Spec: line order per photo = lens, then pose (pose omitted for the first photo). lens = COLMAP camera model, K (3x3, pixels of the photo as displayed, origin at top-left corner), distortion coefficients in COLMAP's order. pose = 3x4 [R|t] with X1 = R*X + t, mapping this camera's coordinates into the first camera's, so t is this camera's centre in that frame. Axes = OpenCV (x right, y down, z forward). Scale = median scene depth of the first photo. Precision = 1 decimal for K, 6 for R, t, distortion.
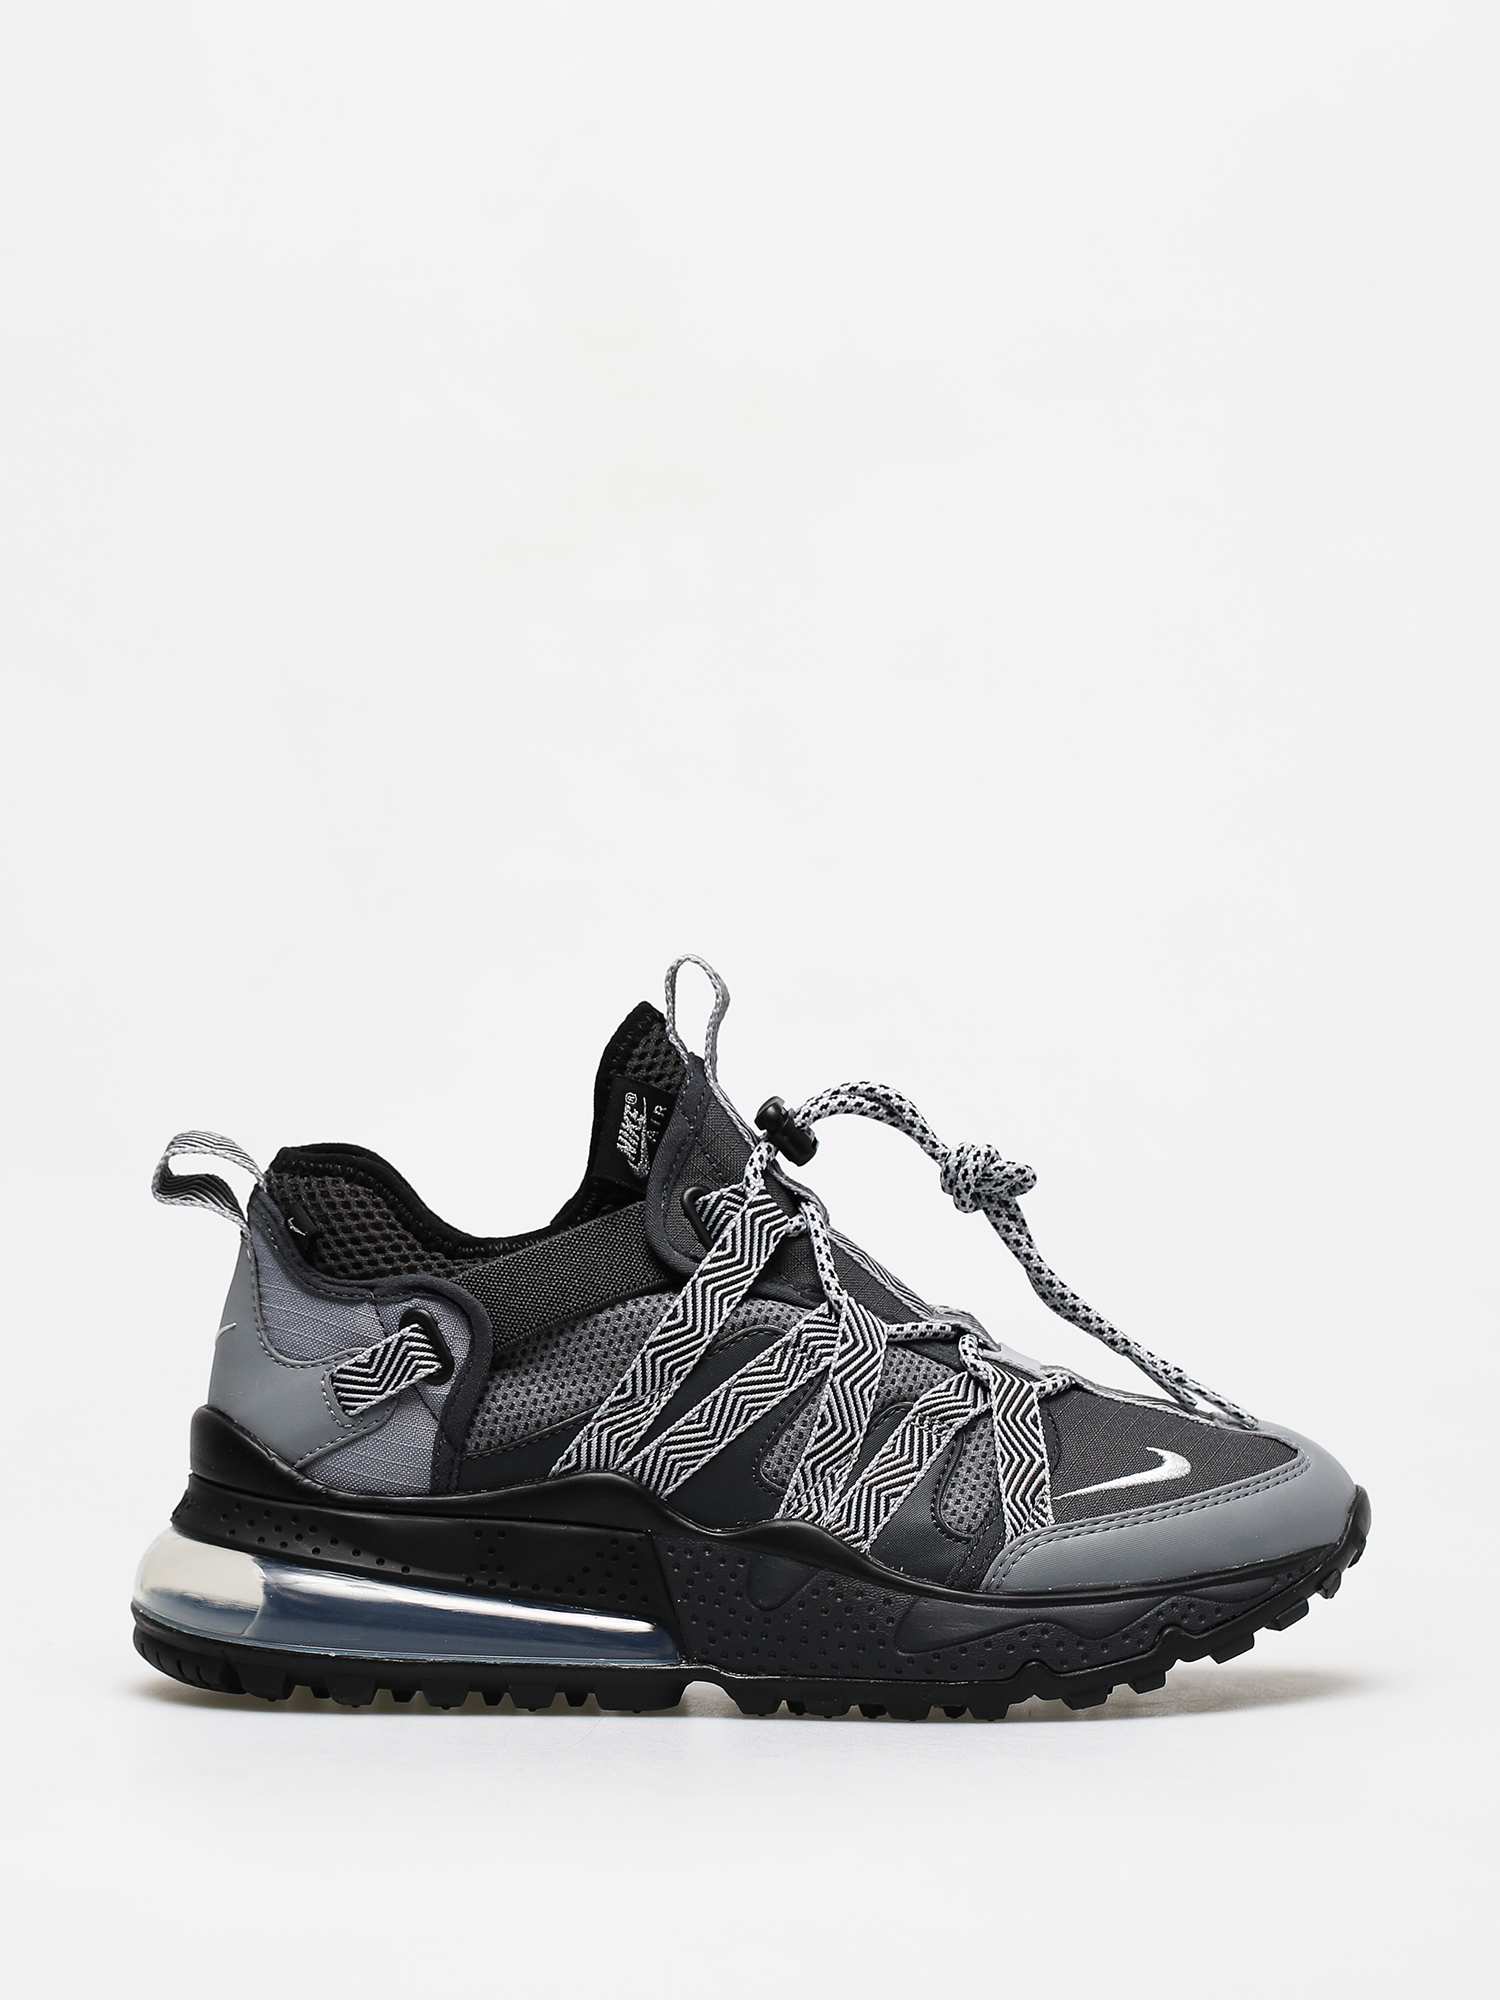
lens RADIAL K [[7202.2, 0, 750.0], [0, 7202.2, 1000.0], [0, 0, 1]] dist [-0.326720, 2.573471]
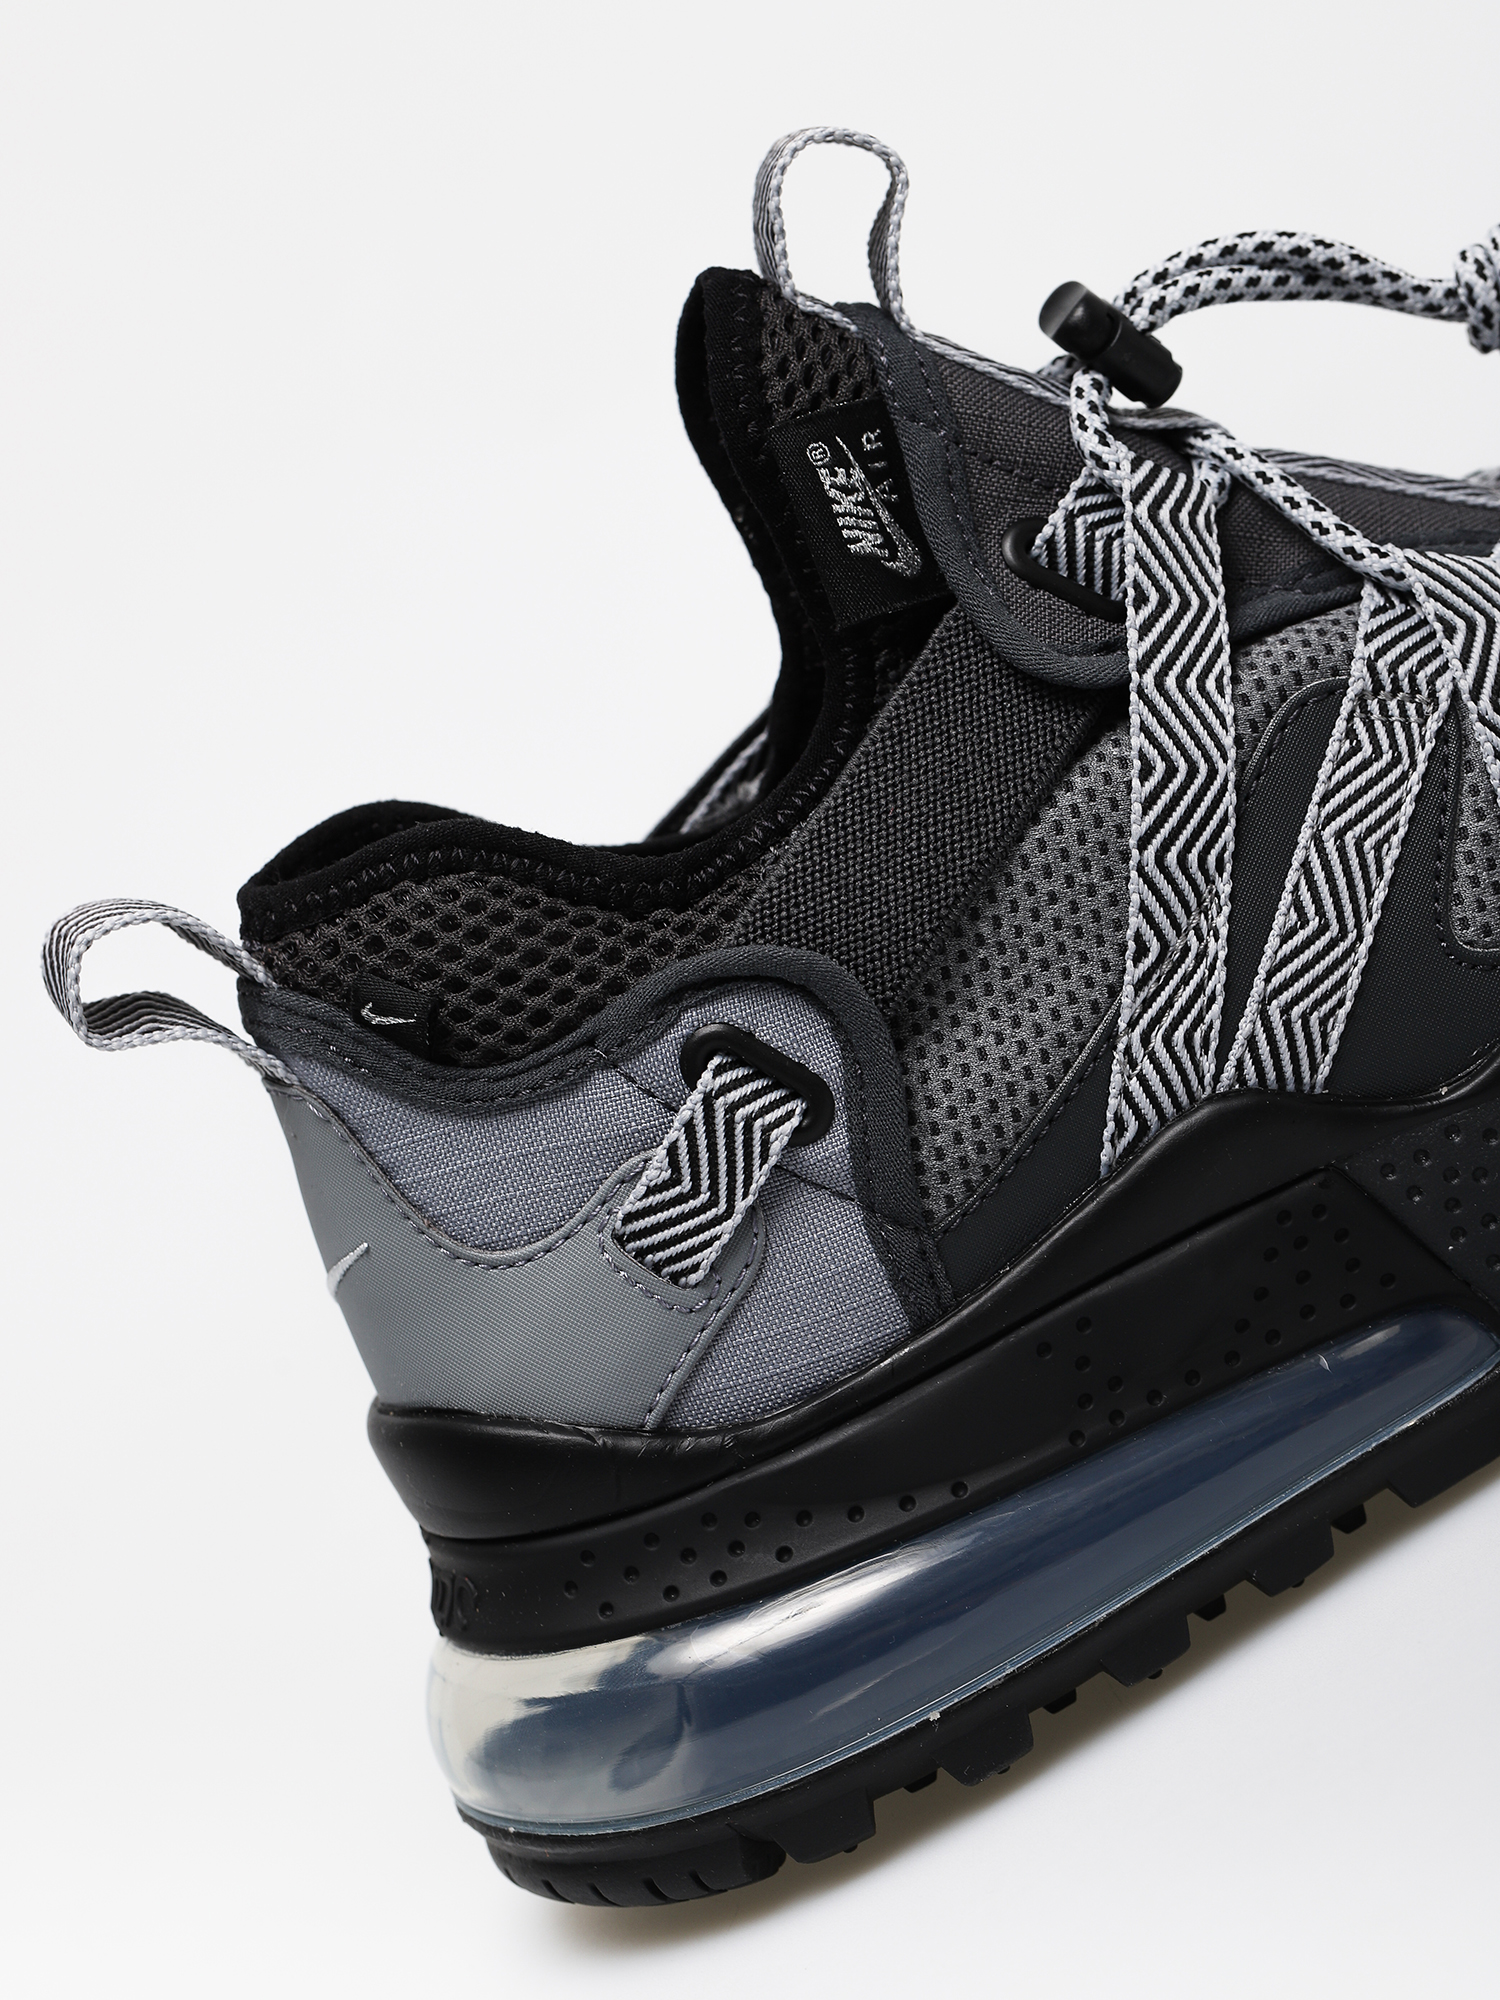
lens RADIAL K [[7202.2, 0, 750.0], [0, 7202.2, 1000.0], [0, 0, 1]] dist [-0.326720, 2.573471]
pose [[0.841057, -0.528987, 0.113116, -0.098134], [0.507532, 0.844014, 0.173358, -0.042436], [-0.187176, -0.088394, 0.978341, 0.518923]]
